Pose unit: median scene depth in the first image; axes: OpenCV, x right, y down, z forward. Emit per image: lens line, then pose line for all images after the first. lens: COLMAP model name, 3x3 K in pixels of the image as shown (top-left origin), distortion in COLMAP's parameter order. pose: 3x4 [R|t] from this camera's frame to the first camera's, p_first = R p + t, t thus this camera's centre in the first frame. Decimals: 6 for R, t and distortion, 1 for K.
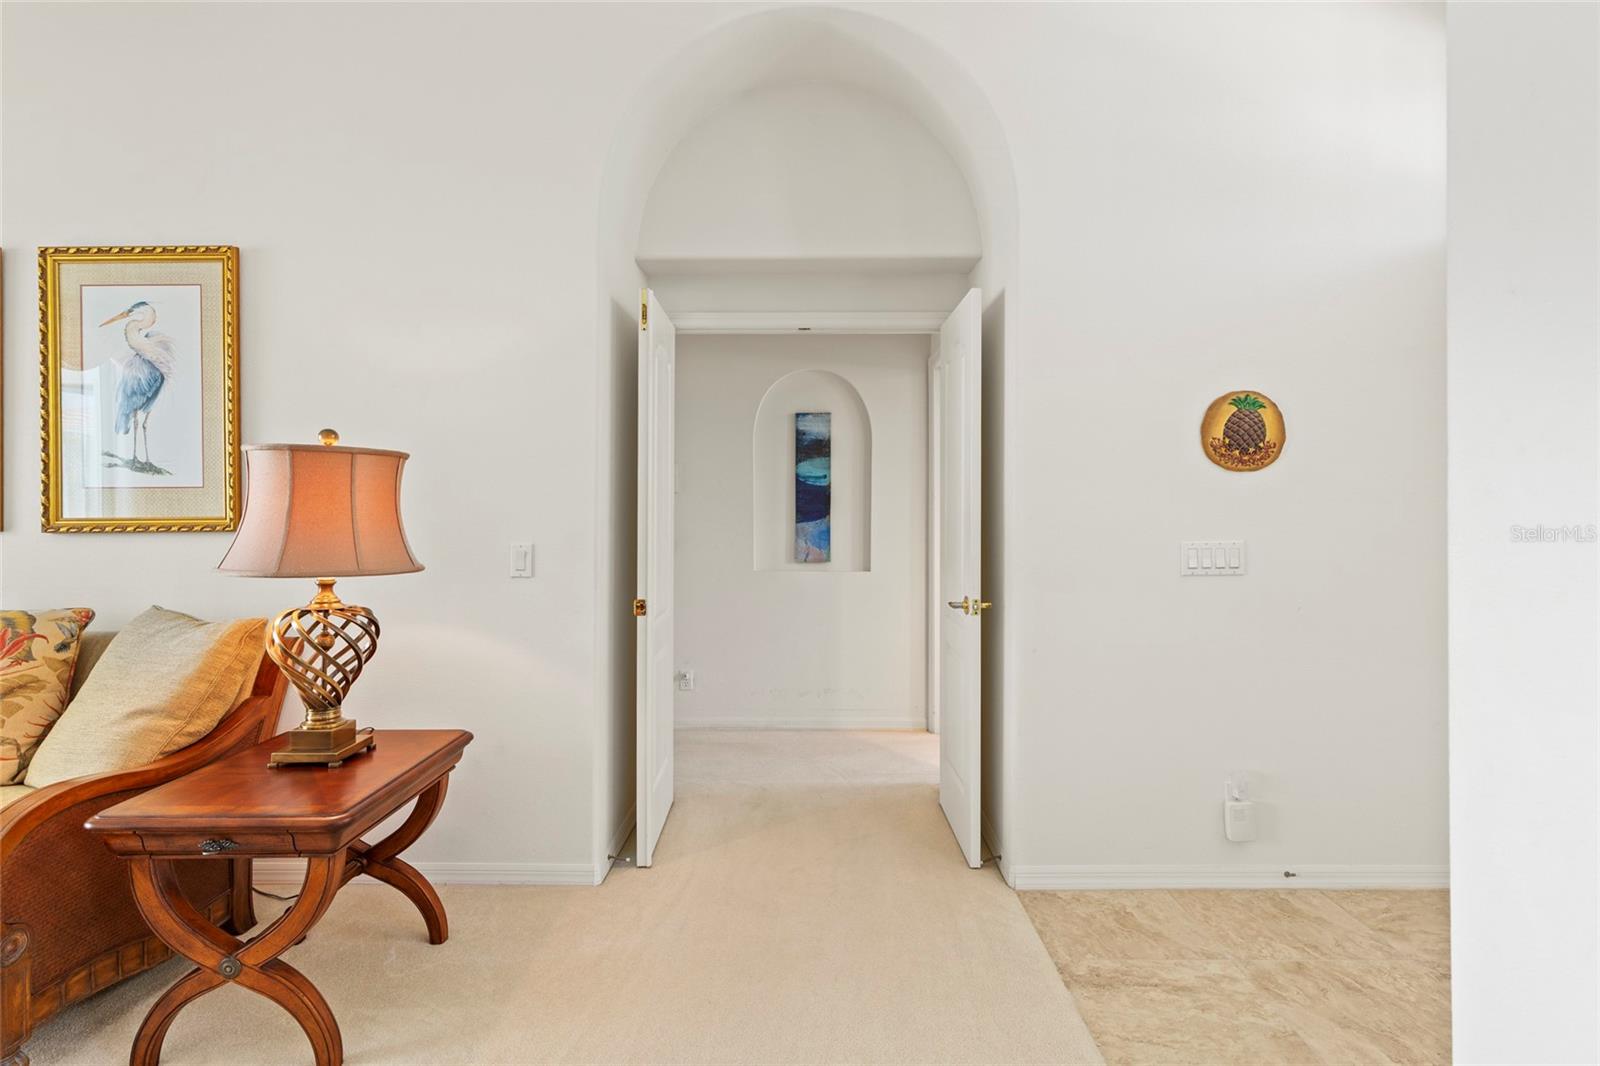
lens RADIAL K [[792.4, 0, 803.9], [0, 792.4, 503.0], [0, 0, 1]] dist [0.000970, 0.001099]
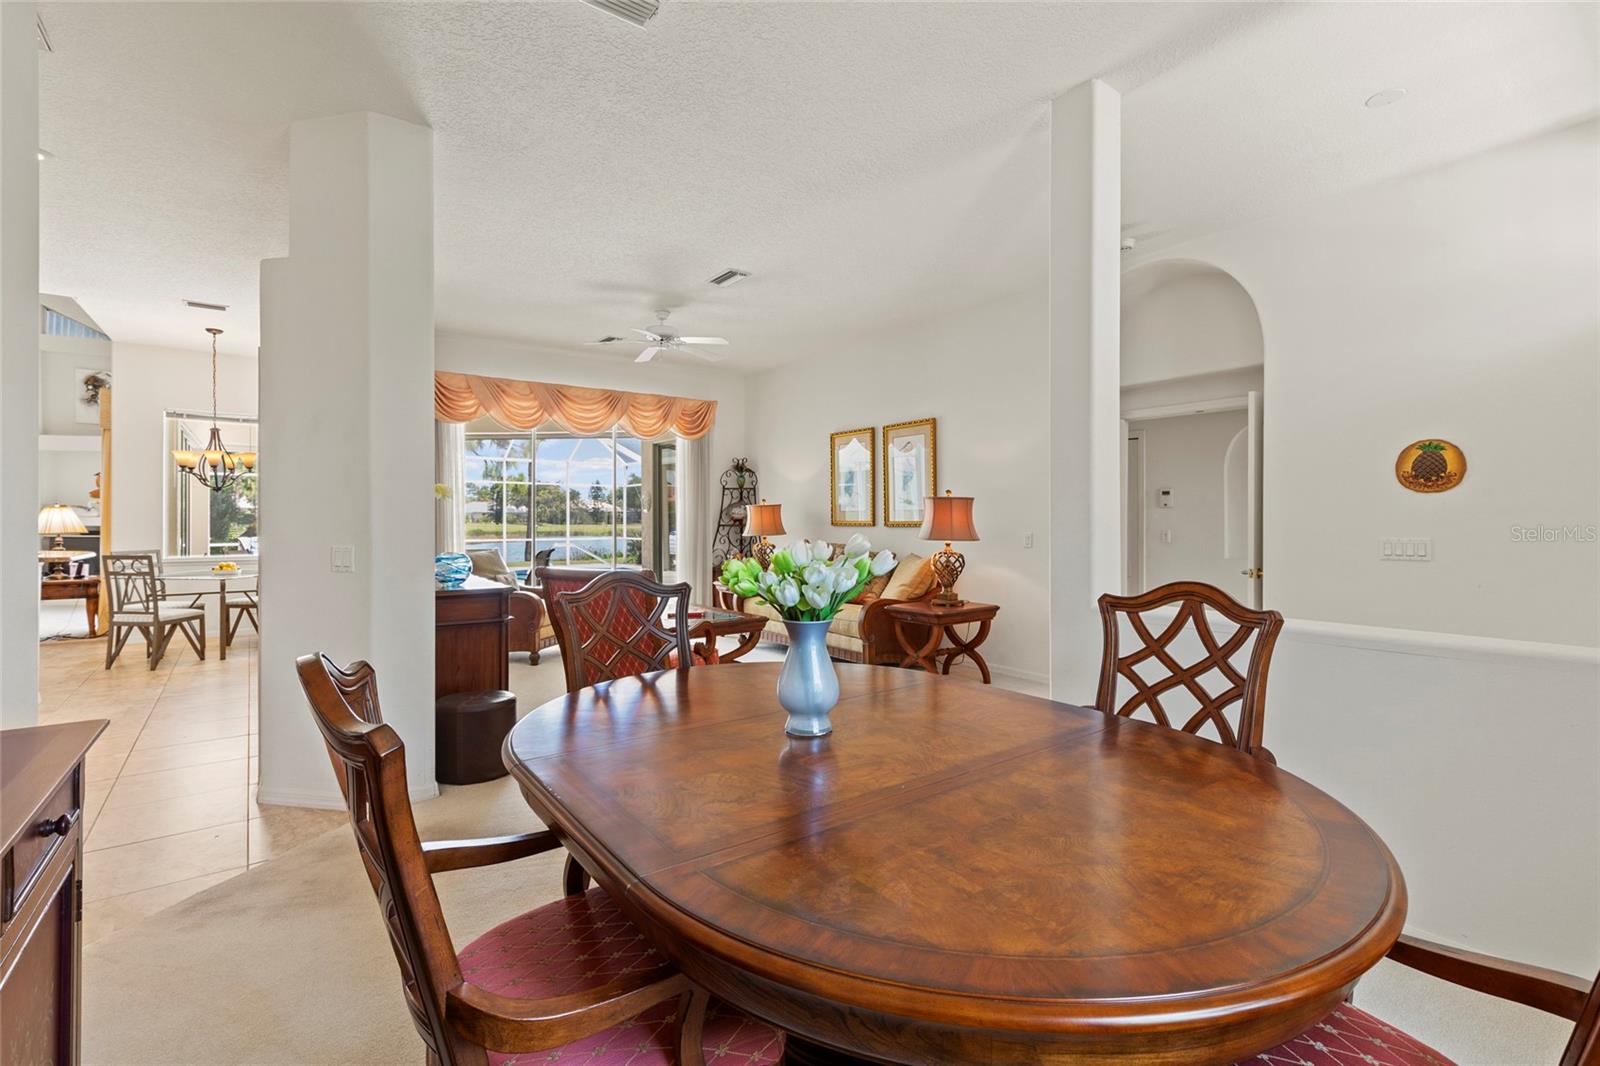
lens RADIAL K [[725.2, 0, 809.5], [0, 725.2, 523.2], [0, 0, 1]] dist [0.006681, -0.001233]
pose [[0.609049, 0.004253, -0.793121, 0.941649], [0.008175, 0.999899, 0.011639, -0.006623], [0.793090, -0.013572, 0.608953, -0.797270]]
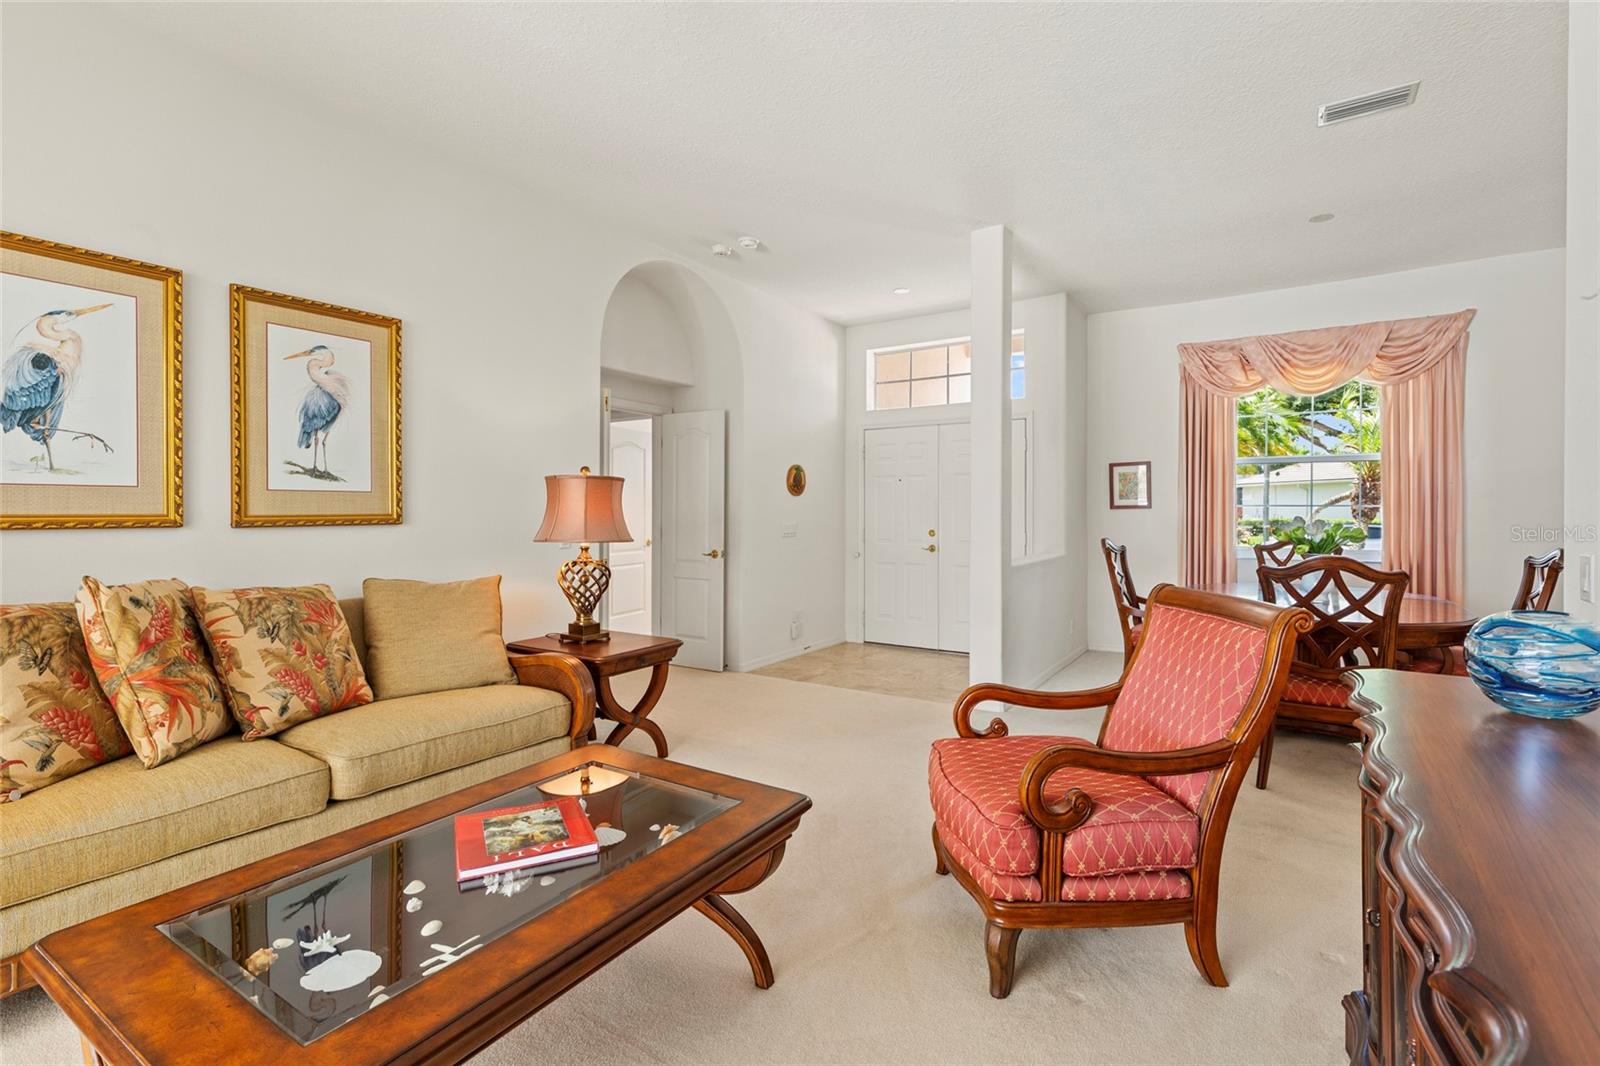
lens RADIAL K [[725.2, 0, 810.8], [0, 725.2, 517.7], [0, 0, 1]] dist [0.006681, -0.001233]
pose [[0.531769, -0.005780, 0.846870, -1.427313], [-0.008807, 0.999885, 0.012354, 0.002345], [-0.846843, -0.014028, 0.531657, -0.297177]]
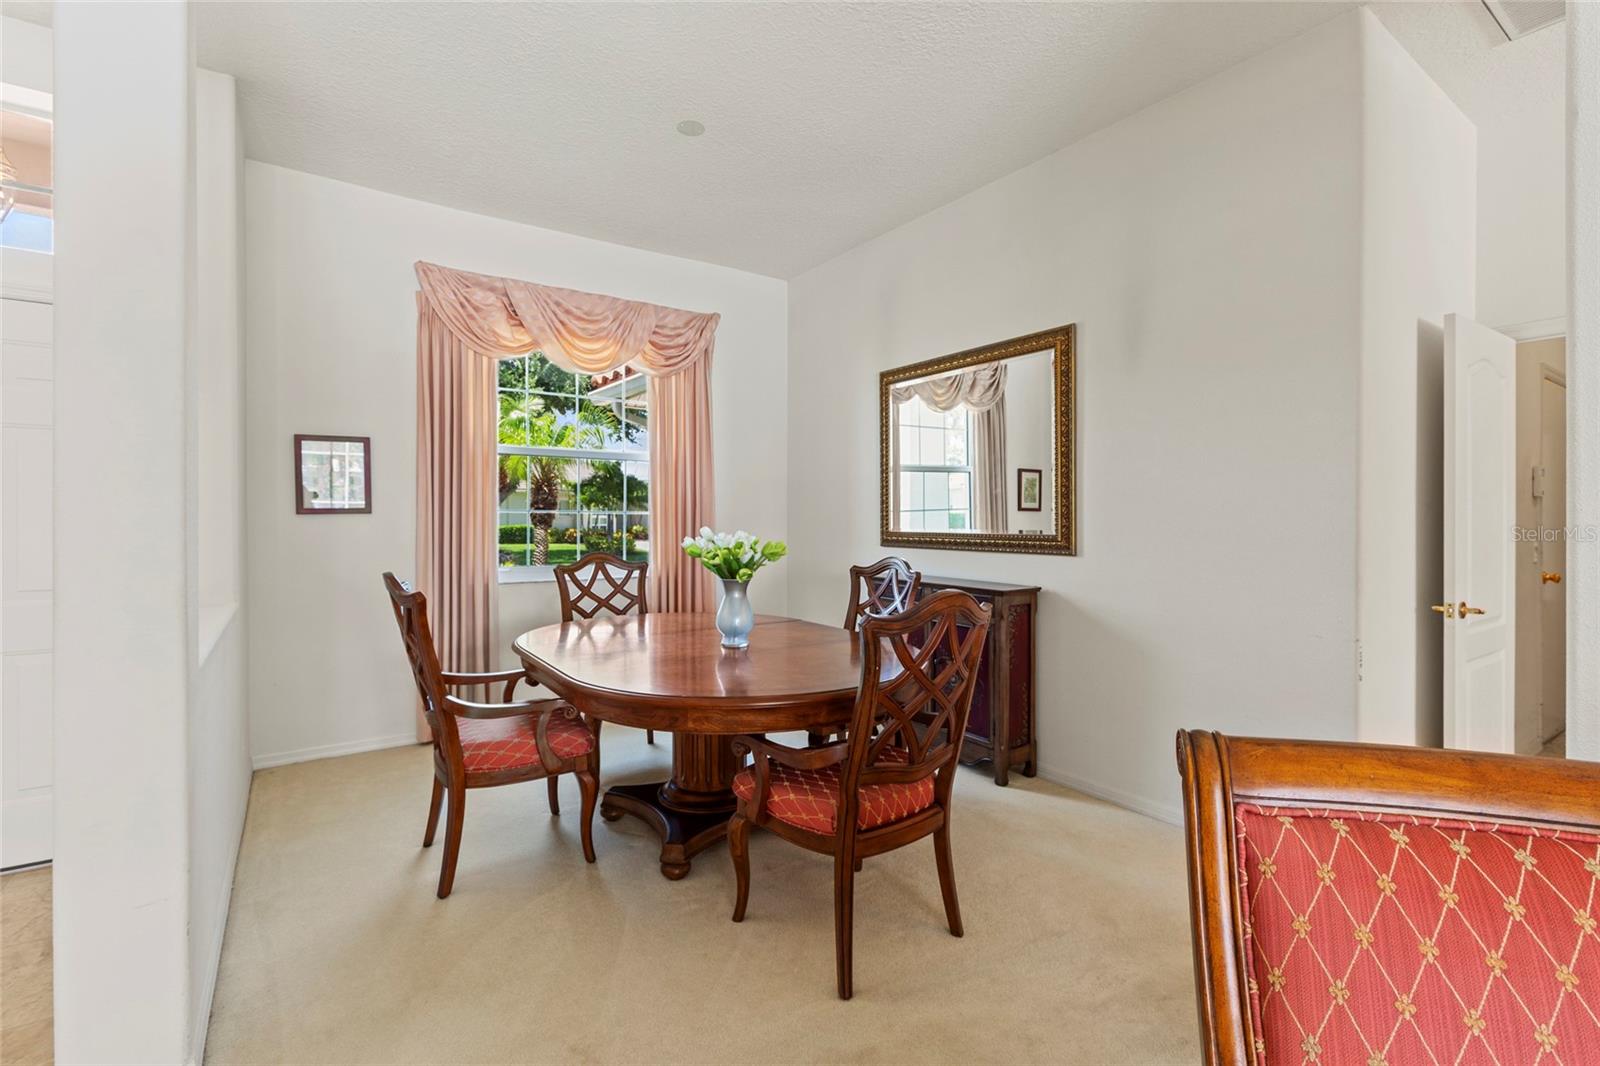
lens RADIAL K [[725.2, 0, 809.8], [0, 725.2, 526.0], [0, 0, 1]] dist [0.006681, -0.001233]
pose [[-0.579249, -0.010620, 0.815082, -0.542163], [-0.009279, 0.999936, 0.006434, -0.000953], [-0.815098, -0.003837, -0.579311, 0.156362]]
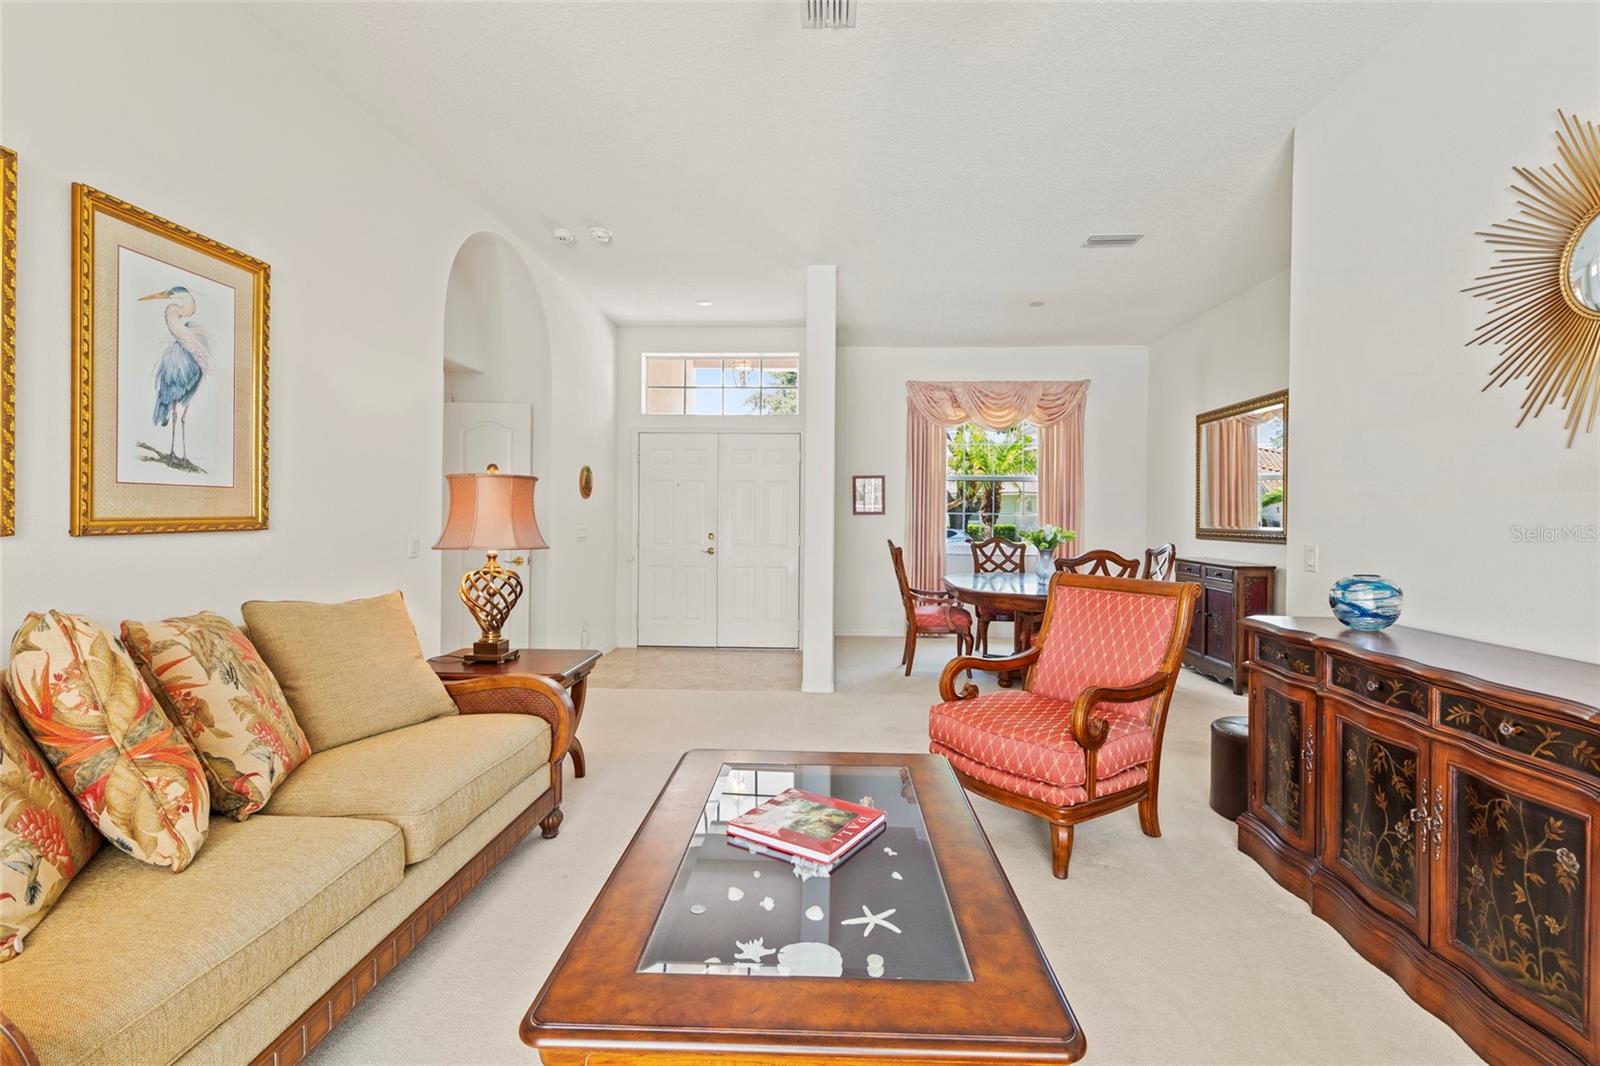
lens RADIAL K [[725.2, 0, 810.4], [0, 725.2, 526.7], [0, 0, 1]] dist [0.006681, -0.001233]
pose [[0.031581, -0.013708, 0.999407, -1.695452], [-0.017324, 0.999748, 0.014260, 0.004539], [-0.999351, -0.017764, 0.031336, 0.229253]]
